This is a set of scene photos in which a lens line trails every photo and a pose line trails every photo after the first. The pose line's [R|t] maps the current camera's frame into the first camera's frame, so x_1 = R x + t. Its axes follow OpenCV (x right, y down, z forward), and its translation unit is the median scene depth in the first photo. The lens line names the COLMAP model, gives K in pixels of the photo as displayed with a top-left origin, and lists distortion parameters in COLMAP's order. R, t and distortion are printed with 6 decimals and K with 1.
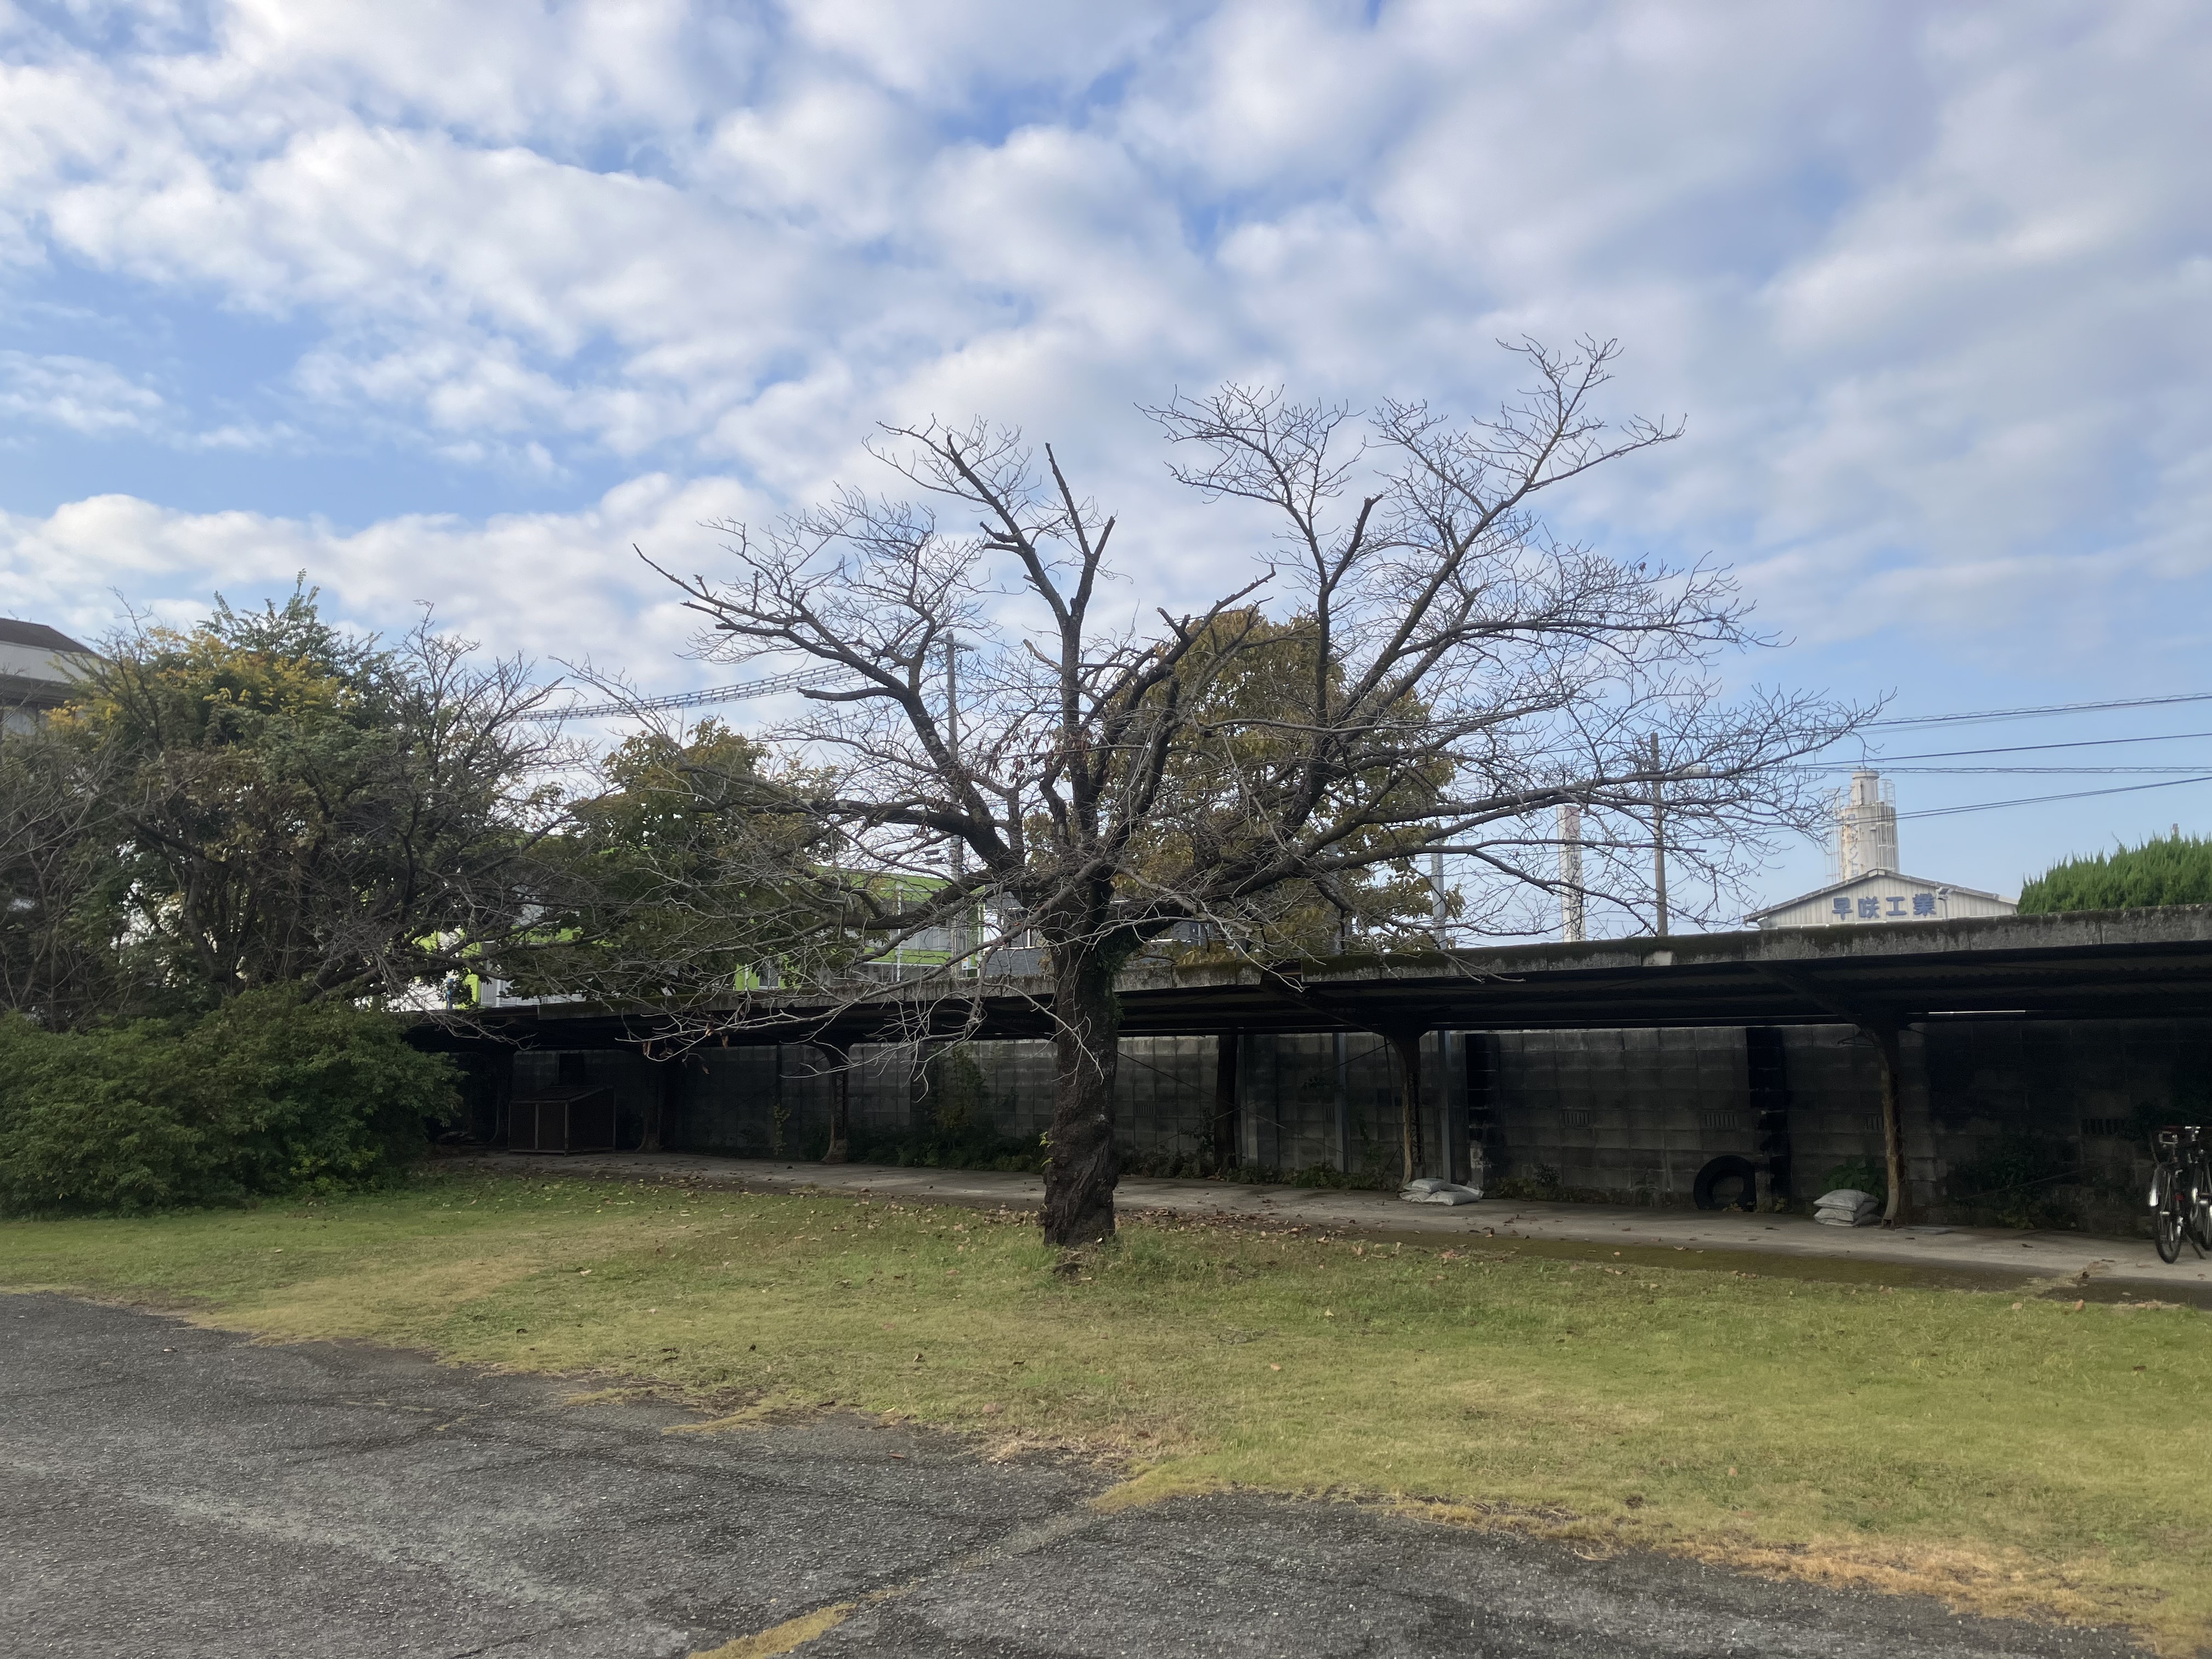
lens RADIAL K [[1760.0, 0, 1097.9], [0, 1760.0, 825.2], [0, 0, 1]] dist [0.045057, -0.076757]
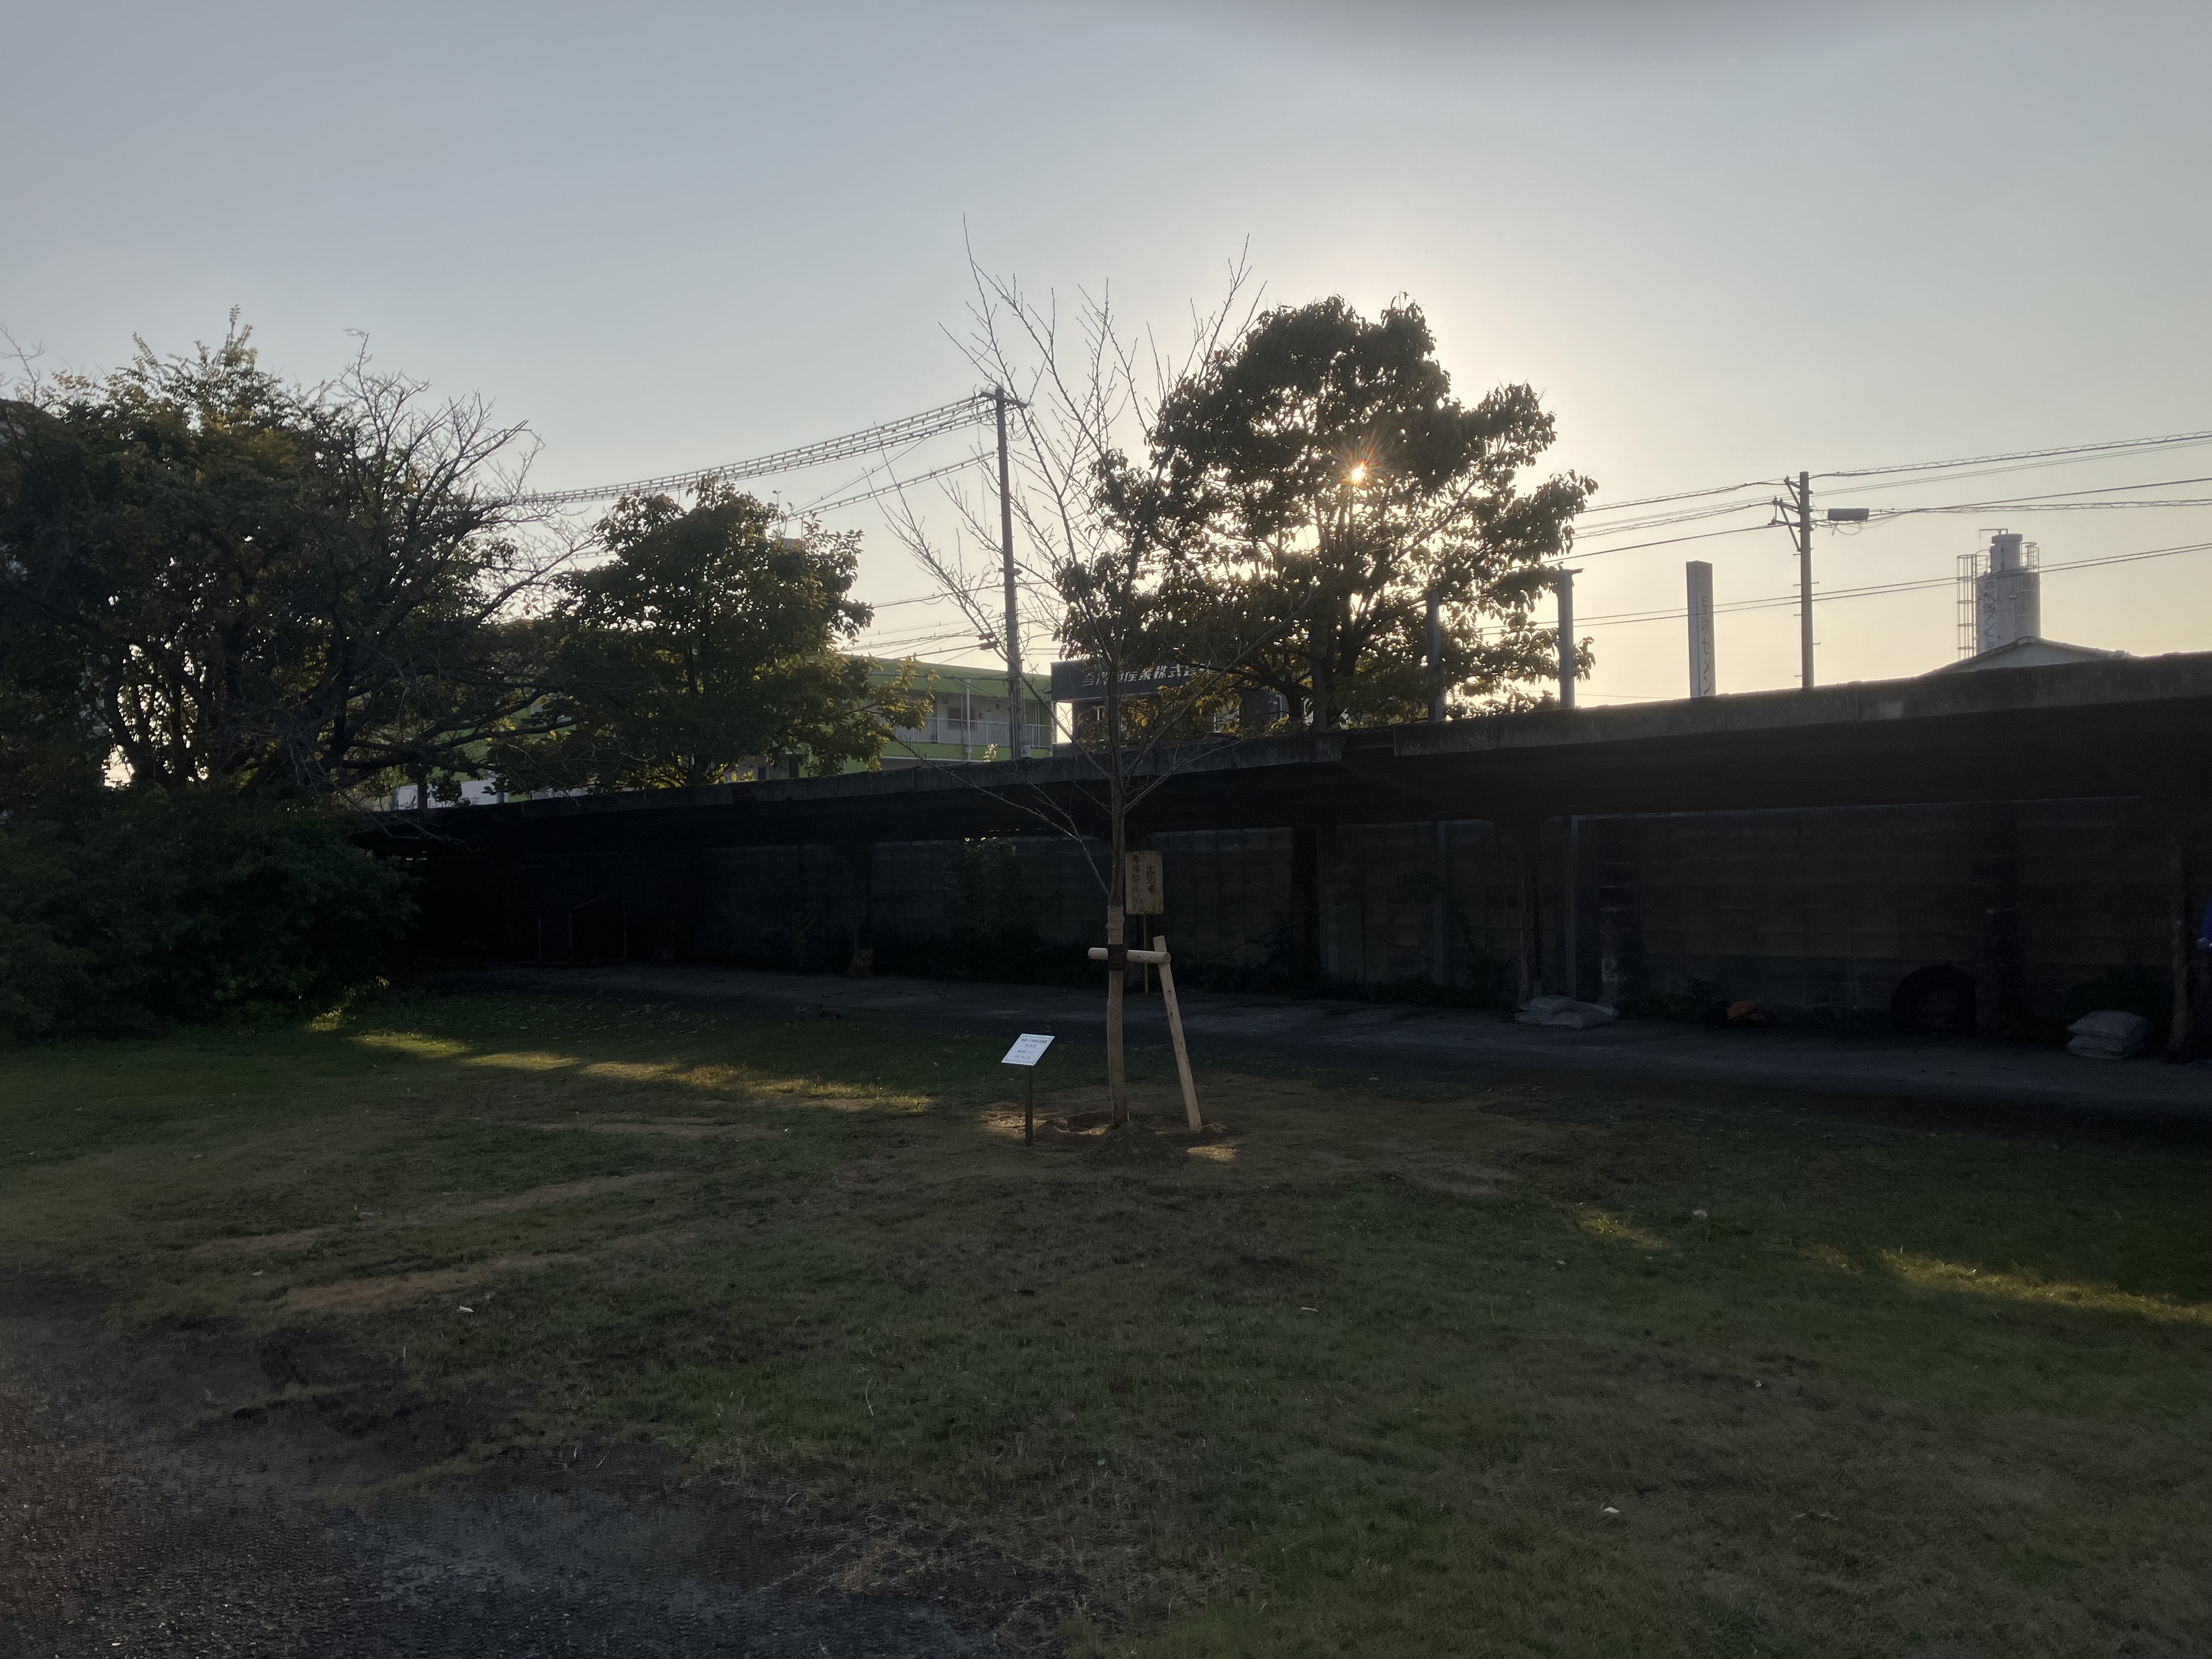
lens RADIAL K [[1797.0, 0, 1105.9], [0, 1797.0, 783.6], [0, 0, 1]] dist [0.060257, -0.081881]
pose [[0.998972, -0.013862, -0.043165, 0.016887], [0.017759, 0.995670, 0.091249, 0.020059], [0.041713, -0.091922, 0.994892, 0.147770]]
